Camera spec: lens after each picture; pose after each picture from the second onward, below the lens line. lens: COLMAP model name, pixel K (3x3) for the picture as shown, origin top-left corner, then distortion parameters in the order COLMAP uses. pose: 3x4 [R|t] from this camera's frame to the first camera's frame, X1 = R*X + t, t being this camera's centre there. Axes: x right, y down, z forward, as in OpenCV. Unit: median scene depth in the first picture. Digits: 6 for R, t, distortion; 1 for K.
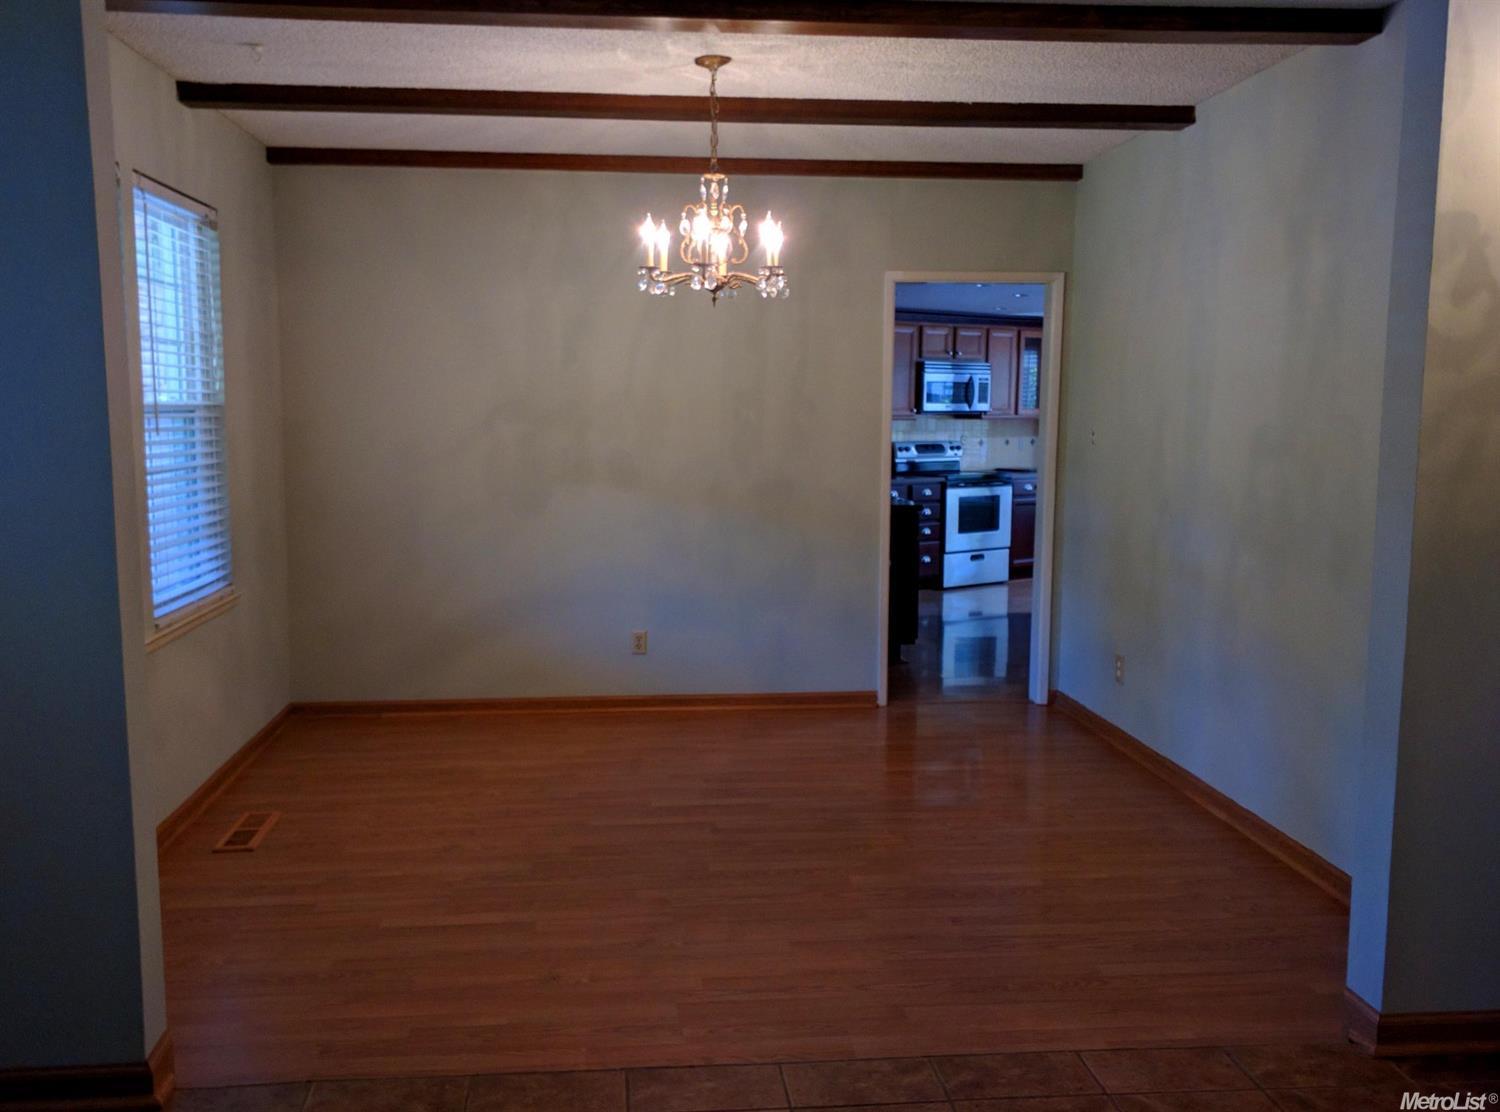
lens RADIAL K [[1236.2, 0, 749.2], [0, 1236.2, 556.8], [0, 0, 1]] dist [0.043552, -0.011127]
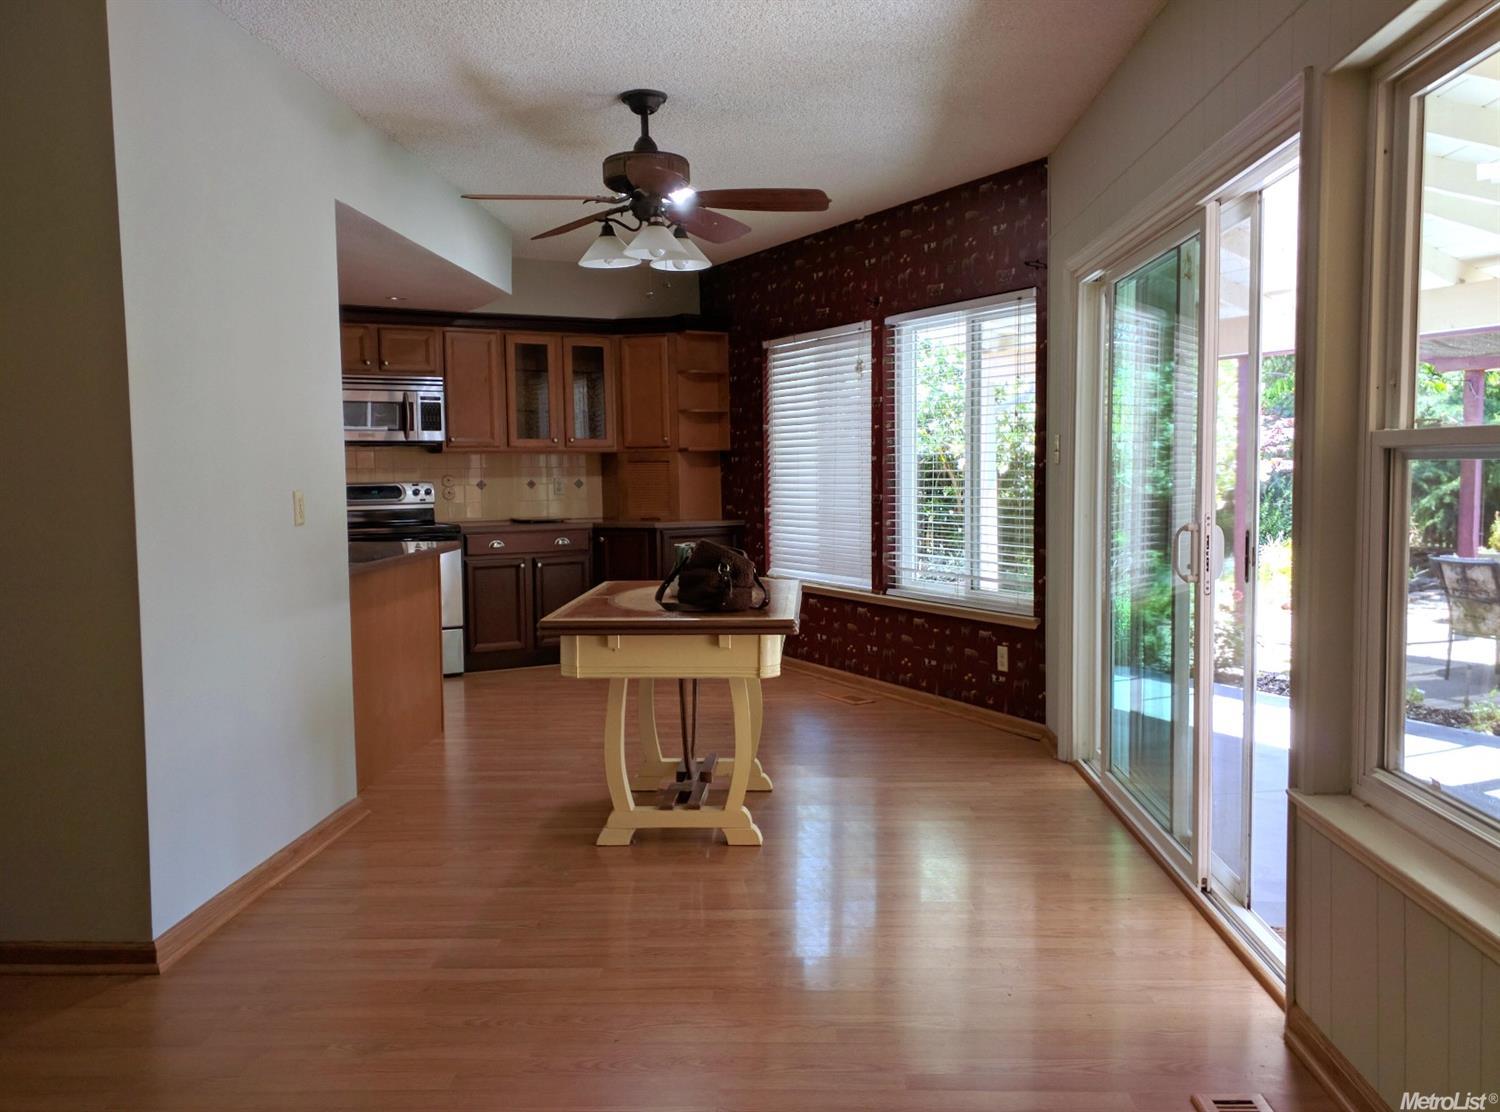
lens RADIAL K [[1236.2, 0, 751.4], [0, 1236.2, 554.4], [0, 0, 1]] dist [0.043552, -0.011127]
pose [[0.987989, -0.001902, -0.154513, 0.488879], [-0.003528, 0.999386, -0.034857, -0.025841], [0.154485, 0.034983, 0.987376, 0.306775]]
